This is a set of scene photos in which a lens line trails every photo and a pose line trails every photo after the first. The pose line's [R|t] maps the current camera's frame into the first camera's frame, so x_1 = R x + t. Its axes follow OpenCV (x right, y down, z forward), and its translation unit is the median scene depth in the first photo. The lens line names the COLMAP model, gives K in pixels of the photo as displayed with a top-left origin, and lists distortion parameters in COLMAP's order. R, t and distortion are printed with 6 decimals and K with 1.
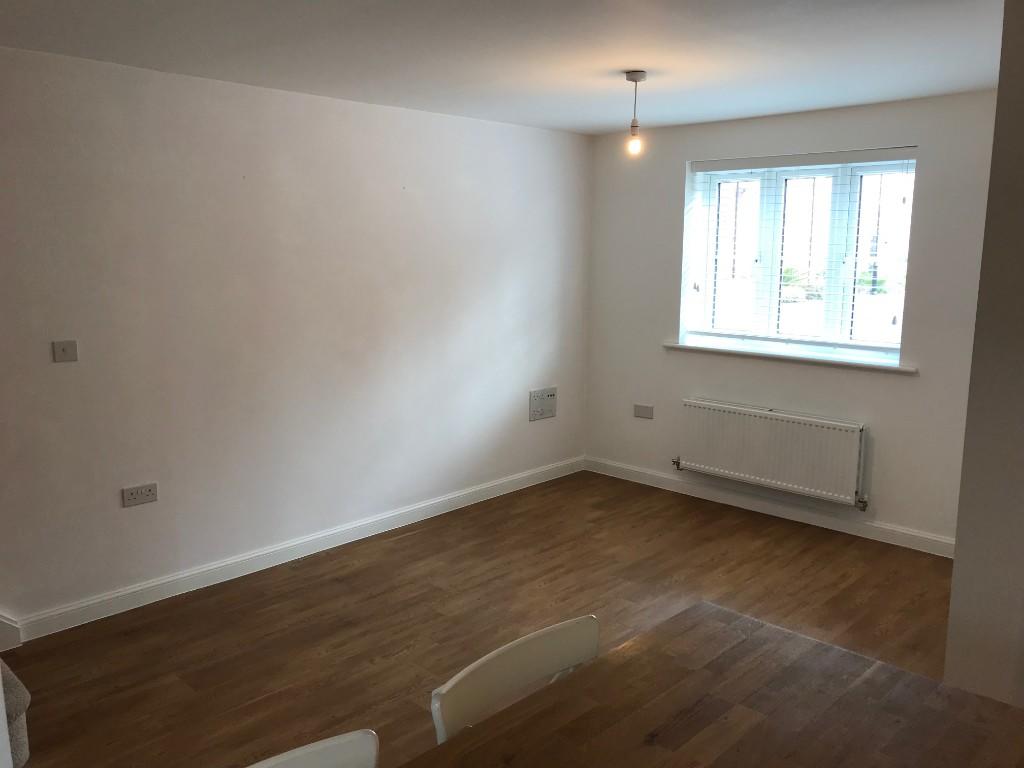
lens RADIAL K [[823.1, 0, 509.9], [0, 823.1, 382.5], [0, 0, 1]] dist [-0.008943, 0.005741]
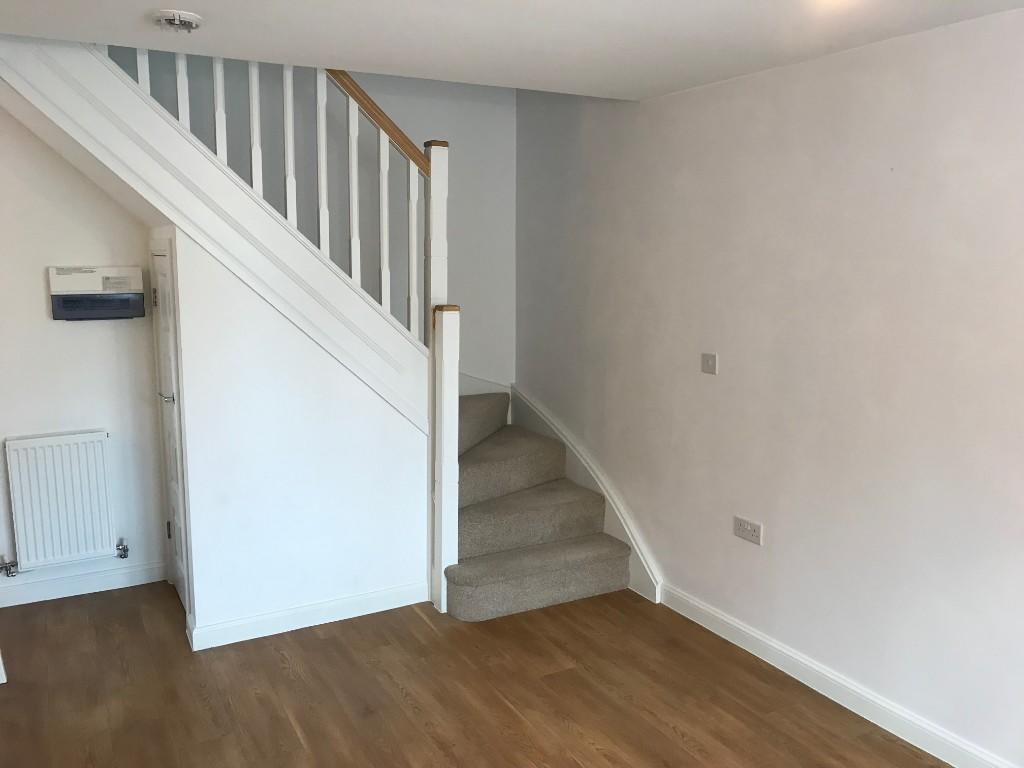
lens RADIAL K [[823.1, 0, 509.2], [0, 823.1, 380.3], [0, 0, 1]] dist [-0.008943, 0.005741]
pose [[-0.281848, 0.128630, -0.950798, 0.526320], [-0.173157, 0.967881, 0.182271, -0.162161], [0.943705, 0.216010, -0.250522, 1.016948]]
